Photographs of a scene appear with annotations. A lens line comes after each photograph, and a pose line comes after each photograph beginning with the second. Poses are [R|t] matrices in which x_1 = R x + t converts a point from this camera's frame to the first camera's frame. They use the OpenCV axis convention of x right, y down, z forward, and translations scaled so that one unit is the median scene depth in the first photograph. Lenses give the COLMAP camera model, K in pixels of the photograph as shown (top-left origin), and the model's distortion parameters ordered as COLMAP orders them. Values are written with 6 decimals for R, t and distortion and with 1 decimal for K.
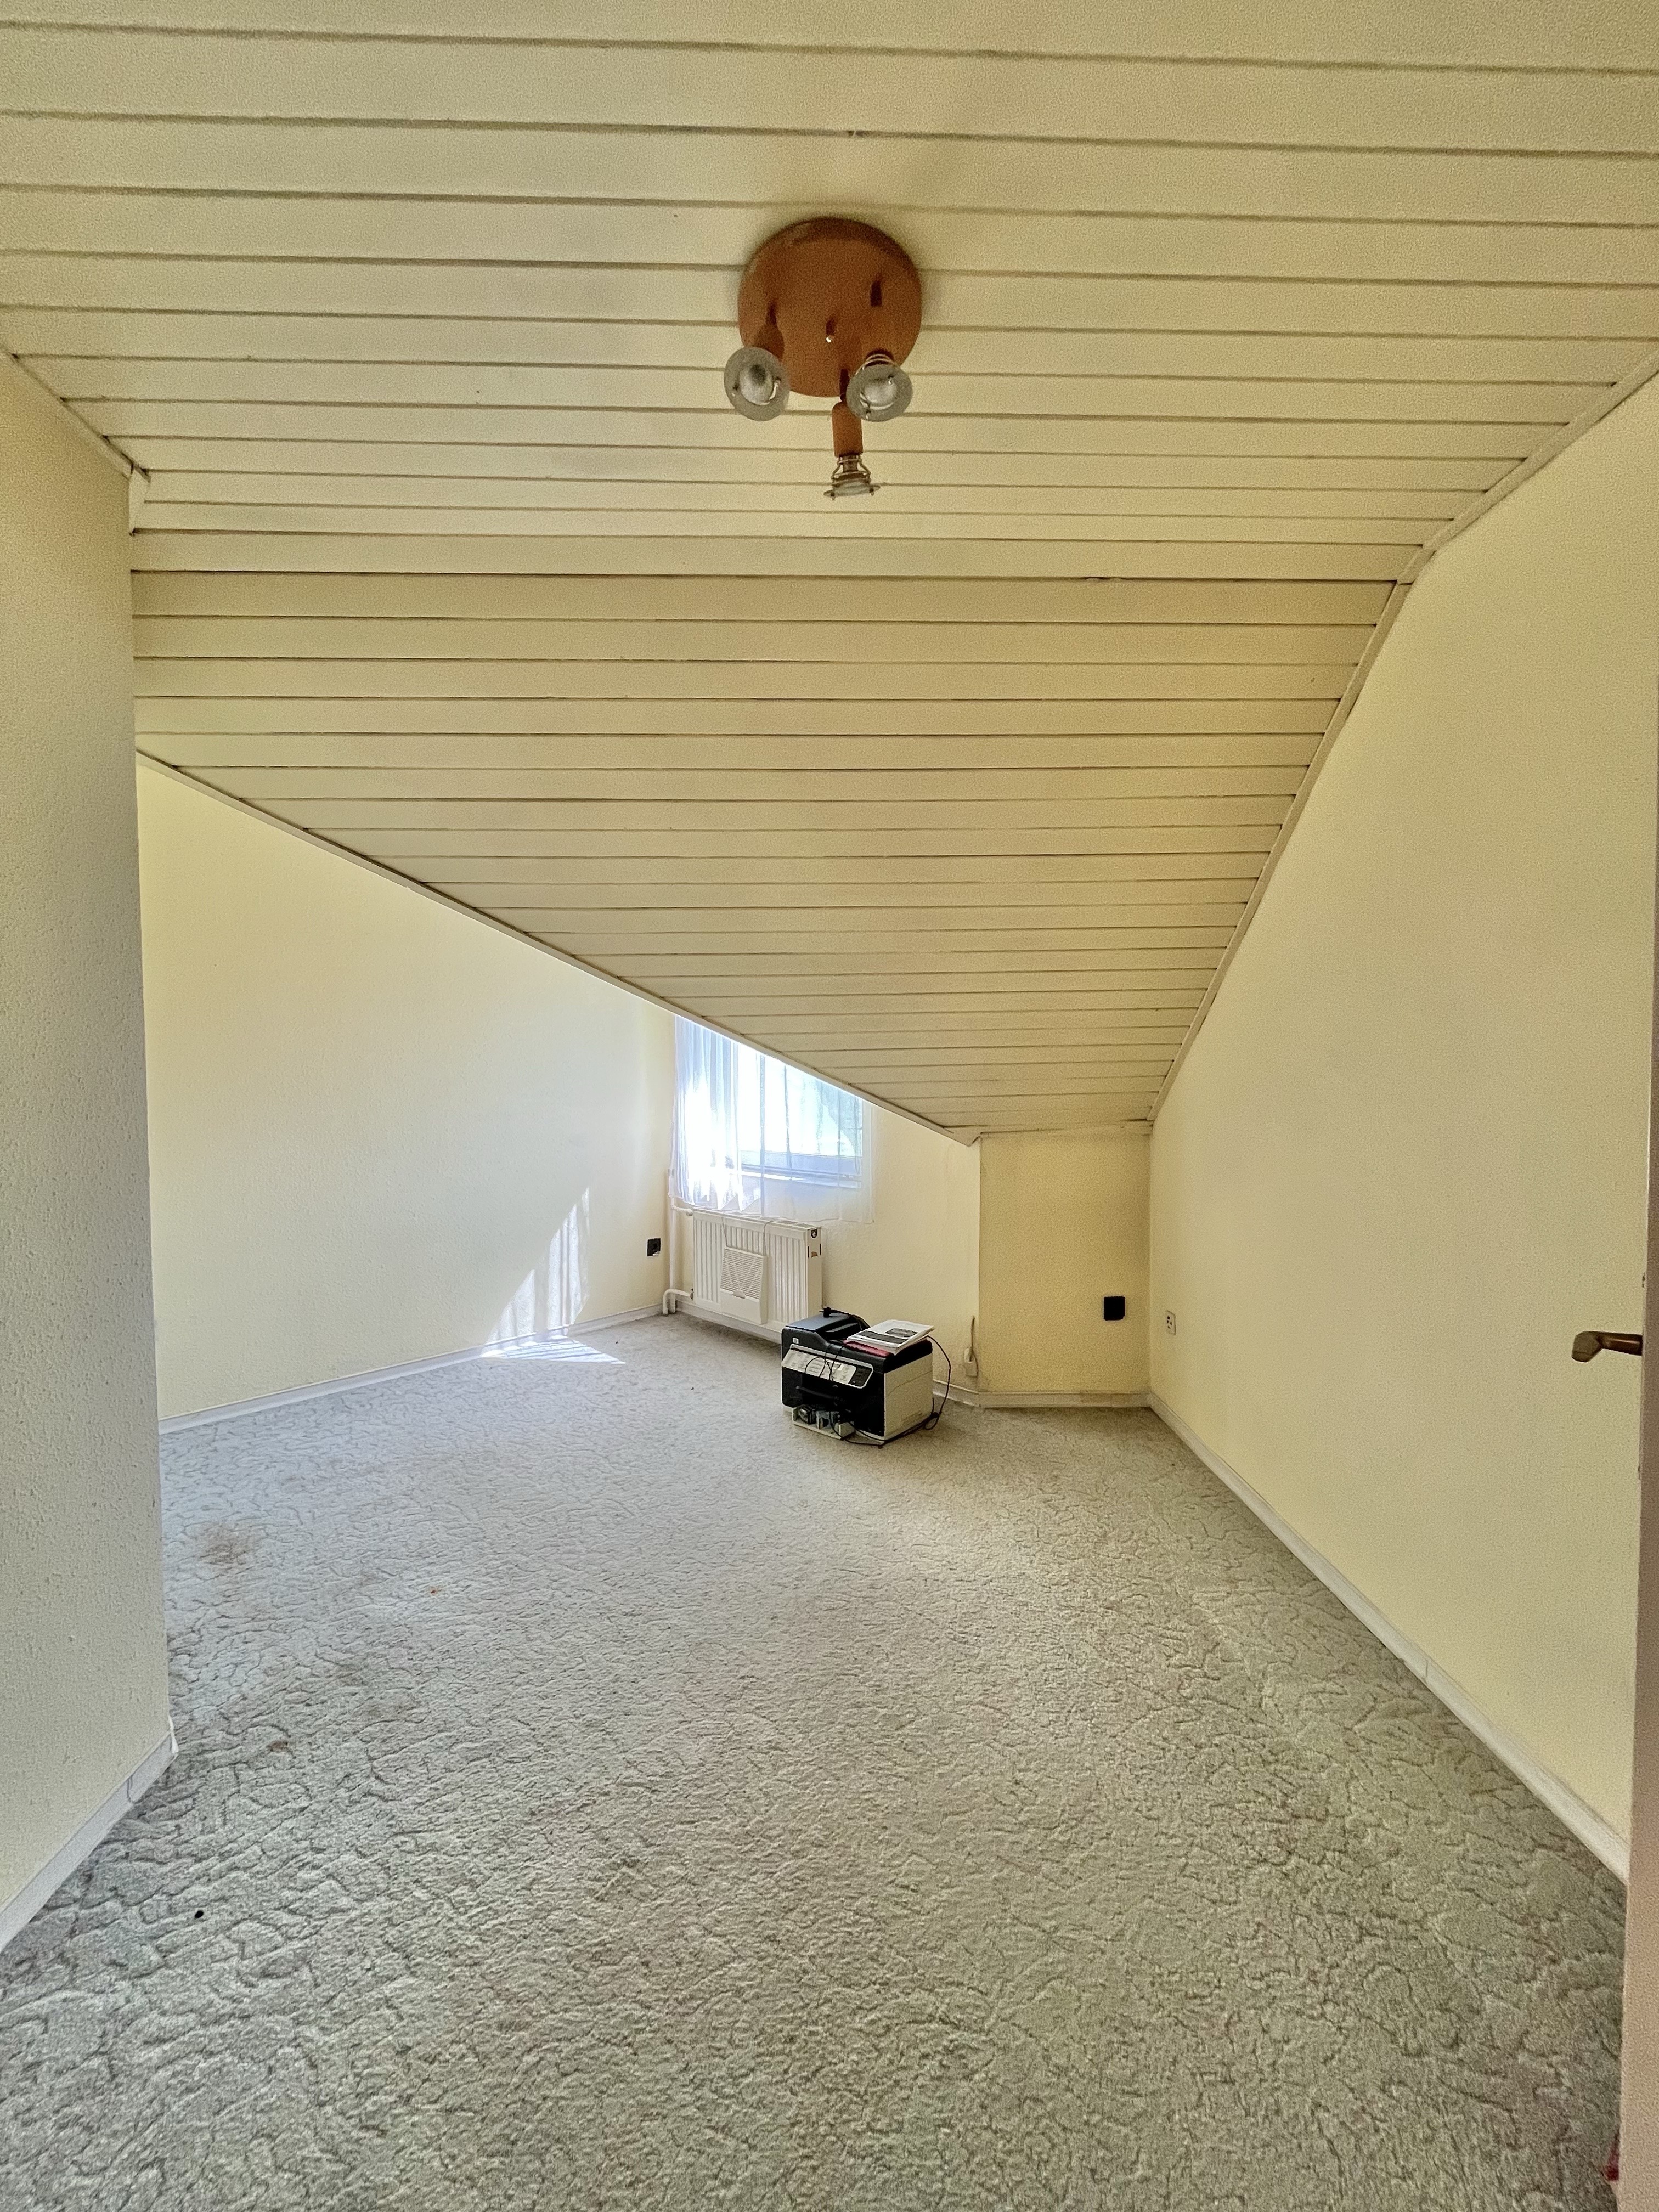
lens RADIAL K [[887.2, 0, 828.7], [0, 887.2, 1093.6], [0, 0, 1]] dist [-0.005161, 0.000301]
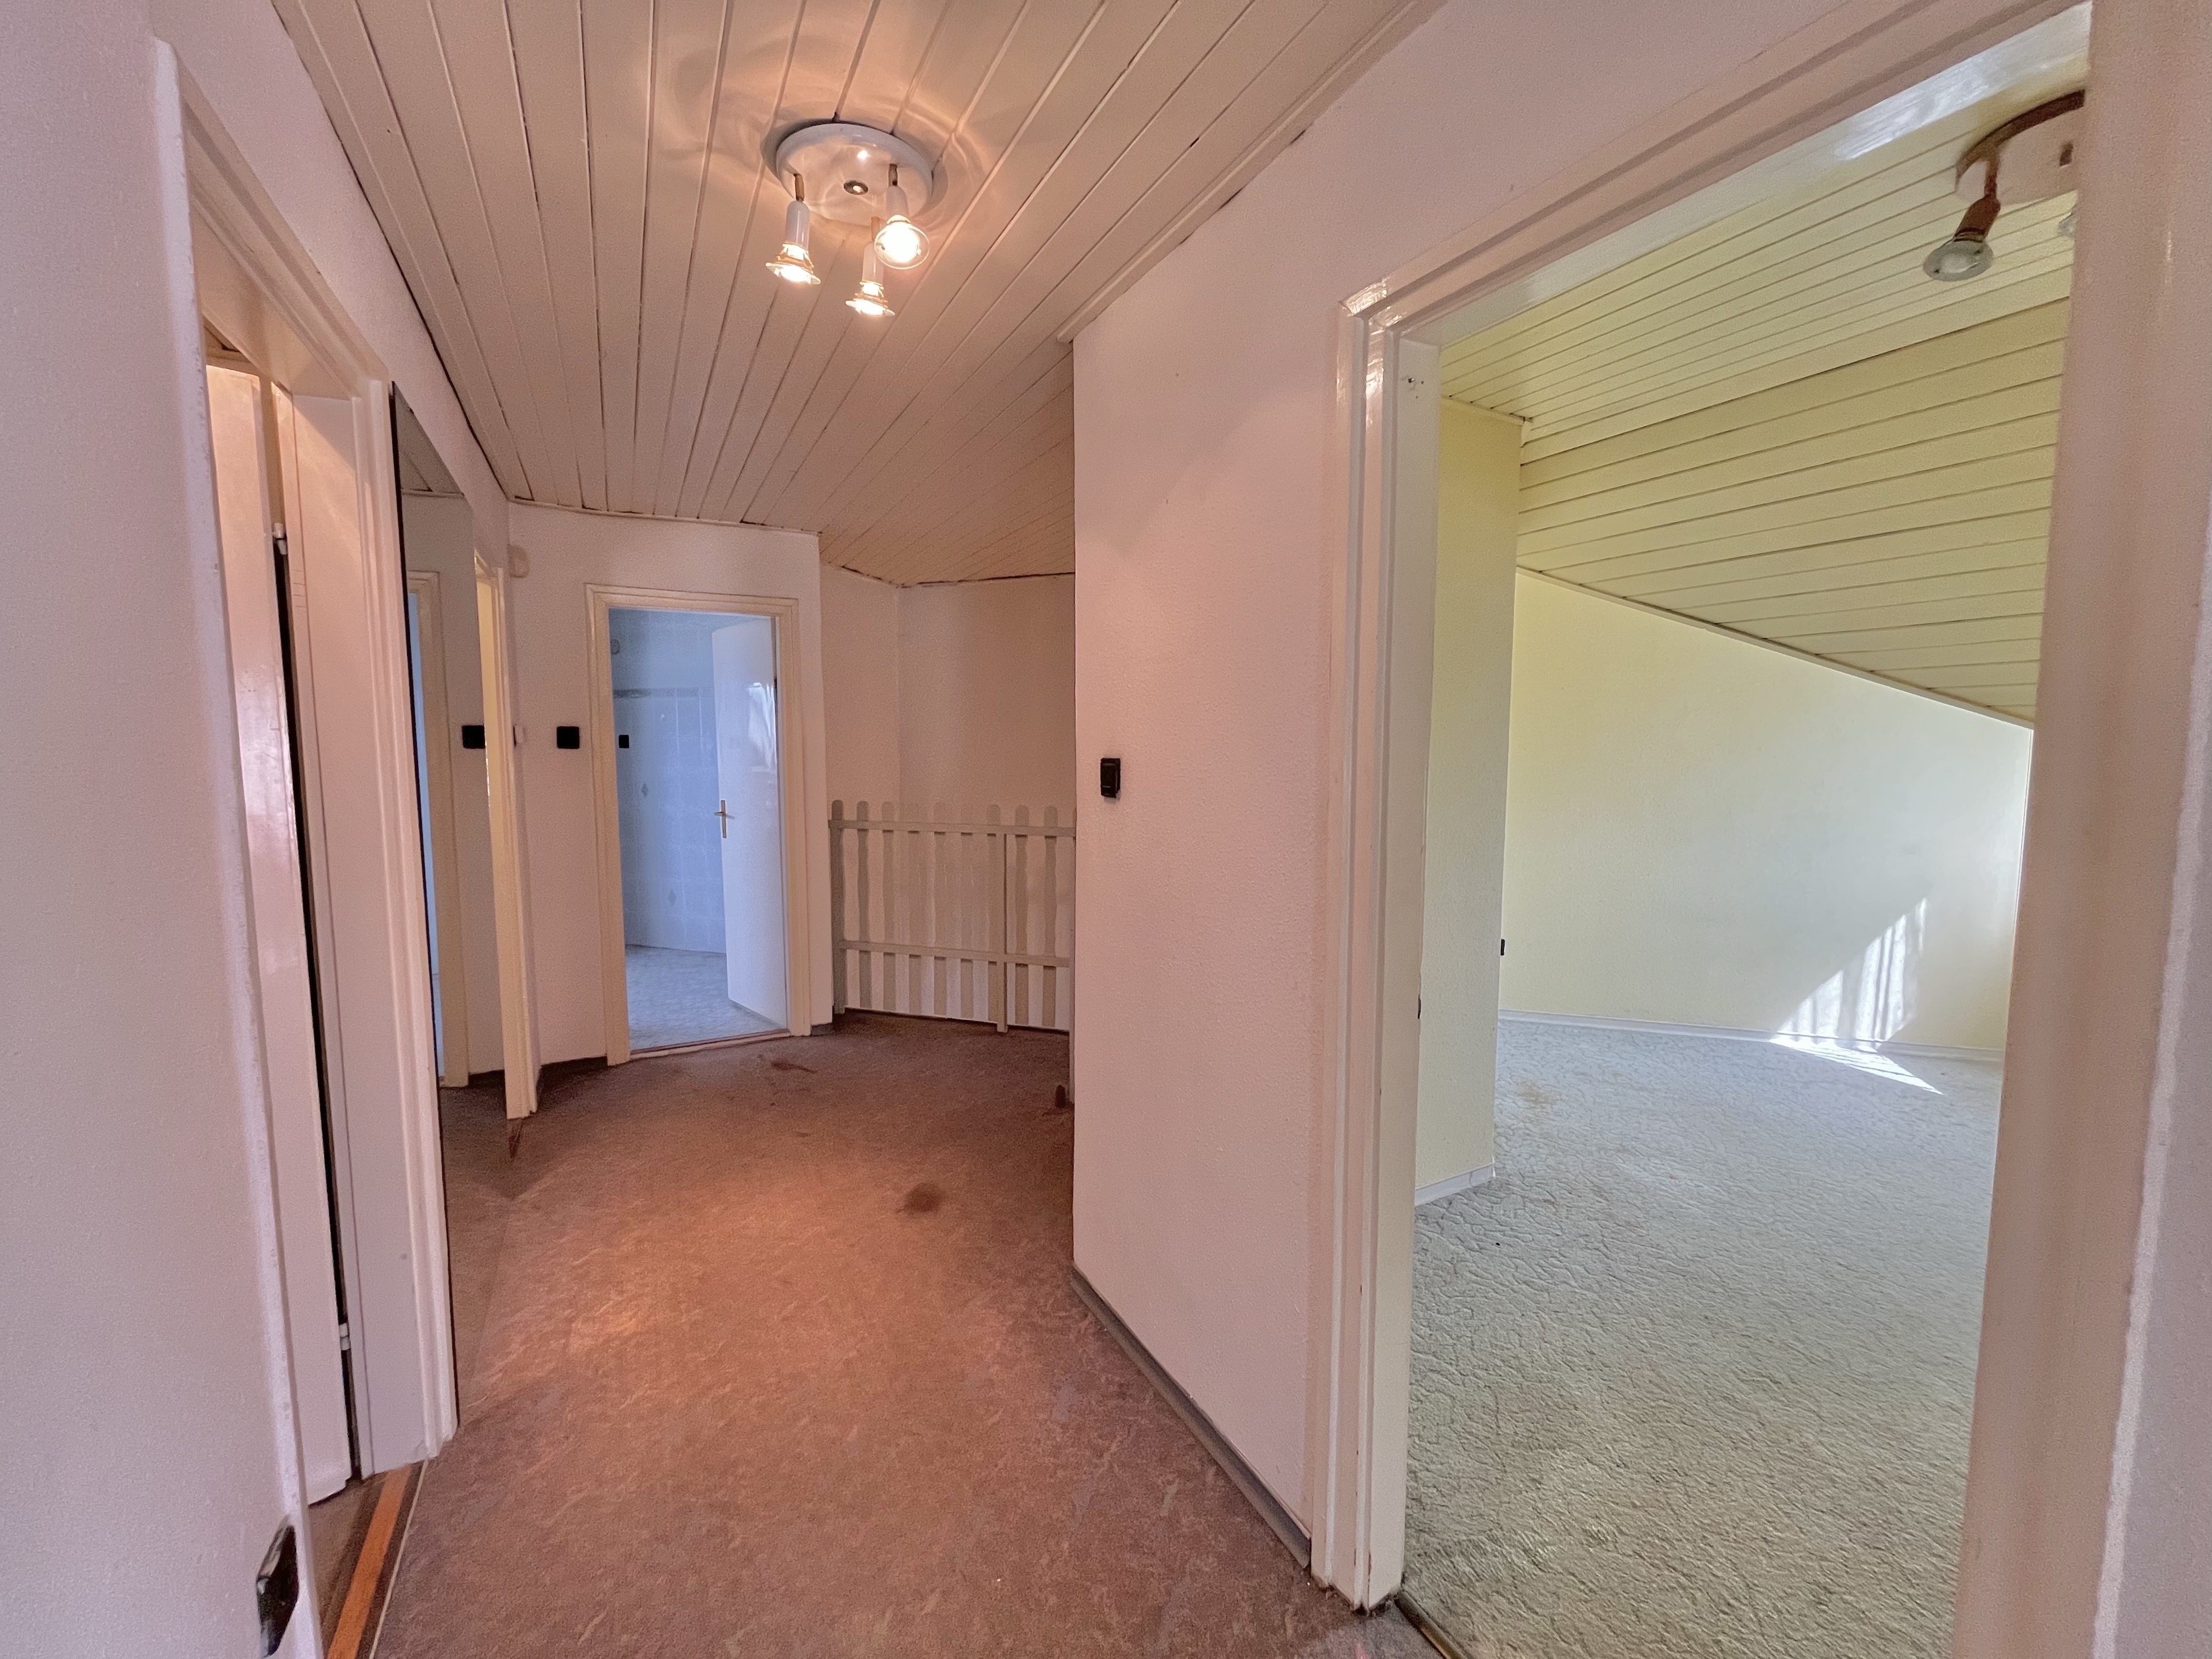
lens RADIAL K [[887.2, 0, 1108.1], [0, 887.2, 819.6], [0, 0, 1]] dist [-0.005161, 0.000301]
pose [[0.464158, 0.083992, -0.881761, 0.202712], [-0.033362, 0.996445, 0.077355, -0.026978], [0.885124, -0.006488, 0.465310, -0.251390]]
